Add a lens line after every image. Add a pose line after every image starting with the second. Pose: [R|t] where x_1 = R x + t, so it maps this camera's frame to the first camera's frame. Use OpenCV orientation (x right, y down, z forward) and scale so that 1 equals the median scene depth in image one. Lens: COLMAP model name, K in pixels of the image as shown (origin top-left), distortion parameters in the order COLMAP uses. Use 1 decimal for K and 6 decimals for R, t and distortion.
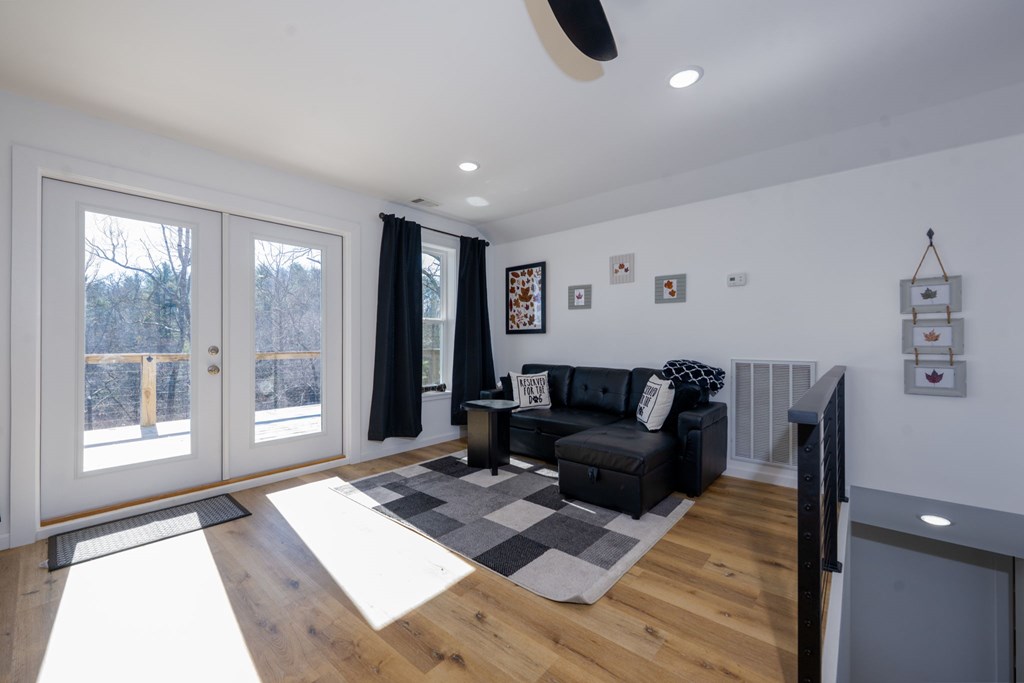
lens RADIAL K [[407.9, 0, 512.1], [0, 407.9, 342.2], [0, 0, 1]] dist [-0.002242, -0.000081]
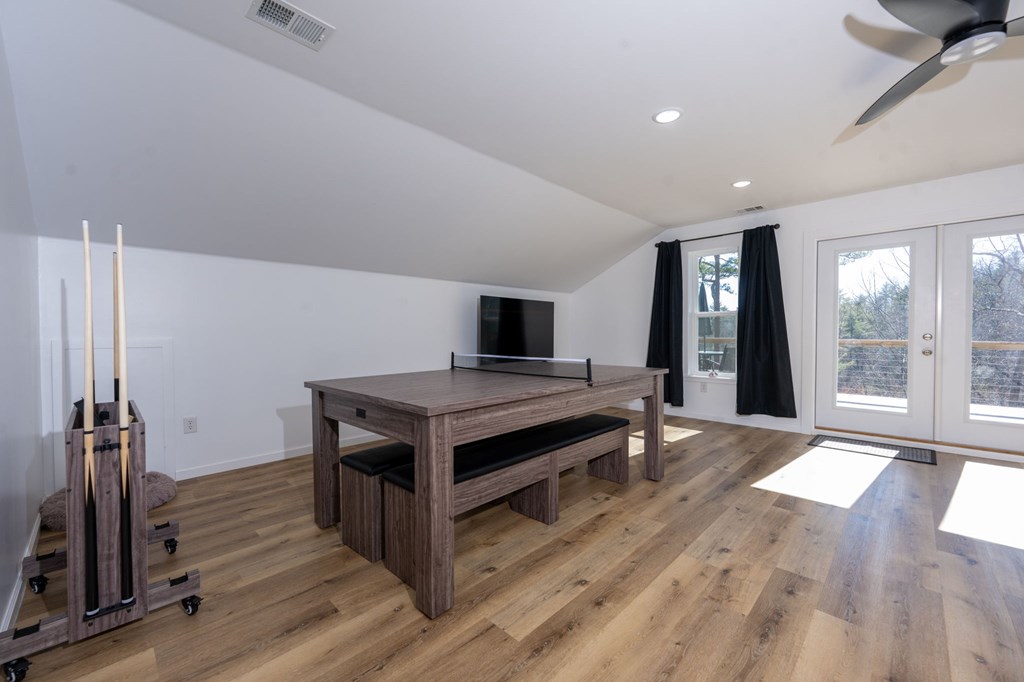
lens RADIAL K [[407.9, 0, 513.4], [0, 407.9, 339.3], [0, 0, 1]] dist [-0.002242, -0.000081]
pose [[-0.064231, 0.009217, -0.997893, 0.686674], [0.012384, 0.999888, 0.008438, -0.000902], [0.997858, -0.011816, -0.064338, -0.231860]]
